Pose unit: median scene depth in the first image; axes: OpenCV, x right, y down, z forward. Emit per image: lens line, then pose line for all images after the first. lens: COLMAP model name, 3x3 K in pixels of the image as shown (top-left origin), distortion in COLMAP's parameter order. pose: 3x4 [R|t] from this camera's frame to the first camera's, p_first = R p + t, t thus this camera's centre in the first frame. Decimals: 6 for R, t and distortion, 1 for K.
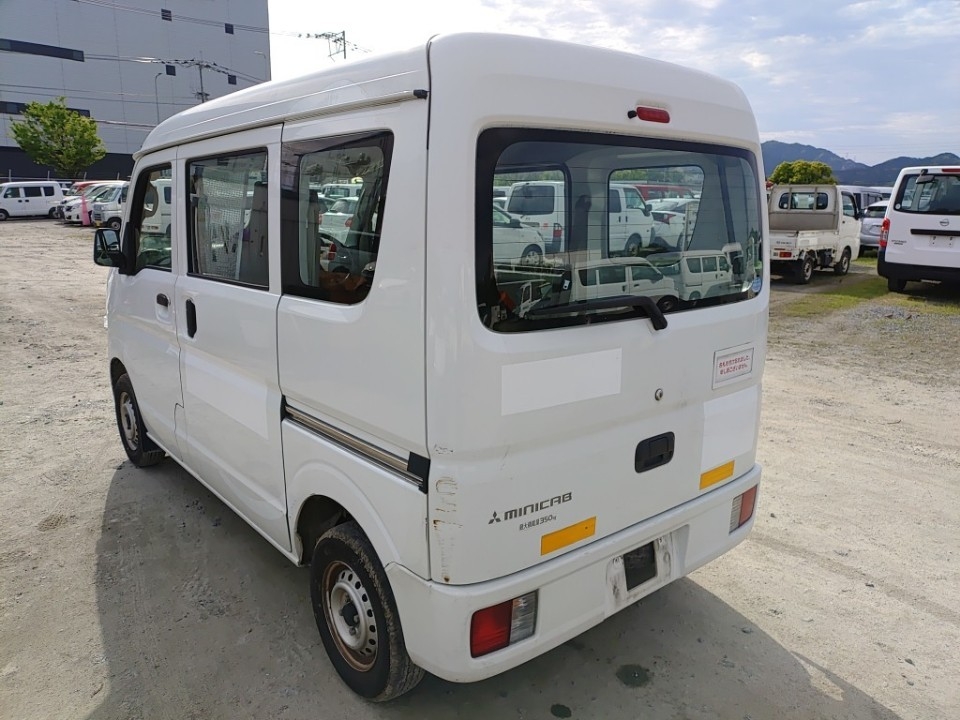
lens RADIAL K [[709.9, 0, 482.0], [0, 709.9, 357.3], [0, 0, 1]] dist [0.014326, 0.000293]
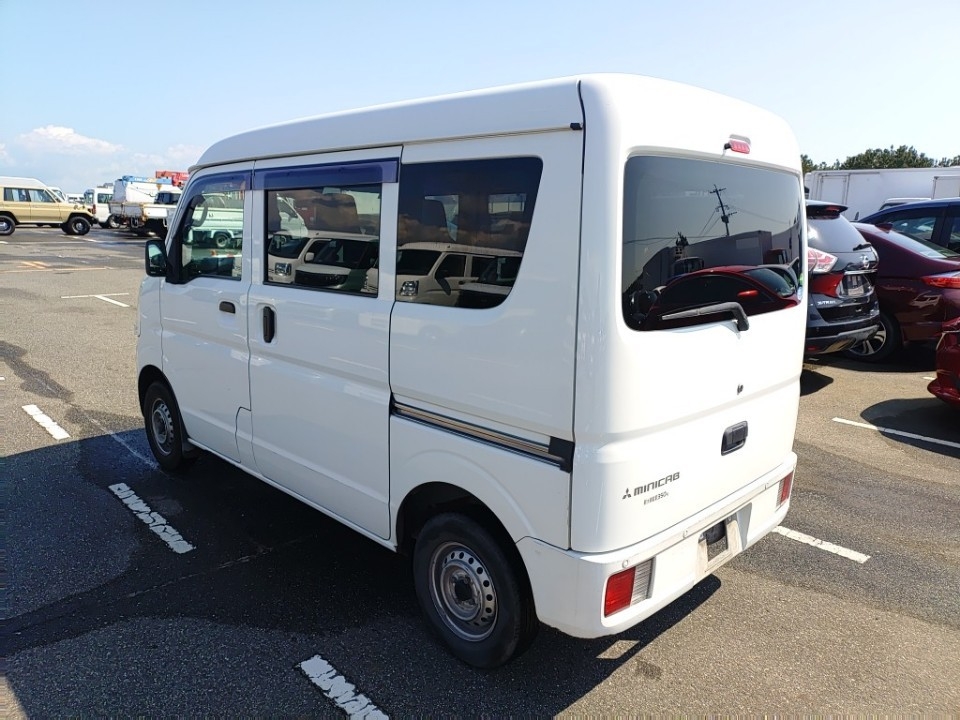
lens RADIAL K [[709.9, 0, 482.0], [0, 709.9, 357.3], [0, 0, 1]] dist [0.014326, 0.000293]
pose [[0.995828, -0.005253, 0.091100, -0.274816], [0.006657, 0.999864, -0.015120, 0.018070], [-0.091008, 0.015663, 0.995727, -0.111432]]
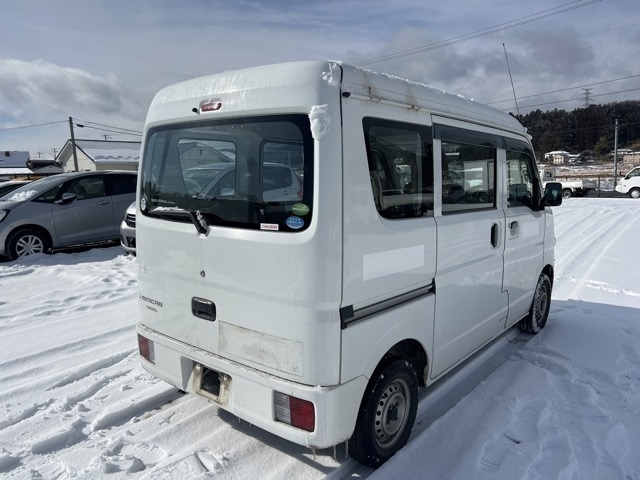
lens RADIAL K [[486.2, 0, 320.0], [0, 486.2, 240.0], [0, 0, 1]] dist [0.013791, -0.001554]
pose [[0.189267, 0.131228, -0.973117, 1.402877], [-0.207879, 0.973921, 0.090905, -0.183407], [0.959669, 0.185085, 0.211610, 1.021732]]
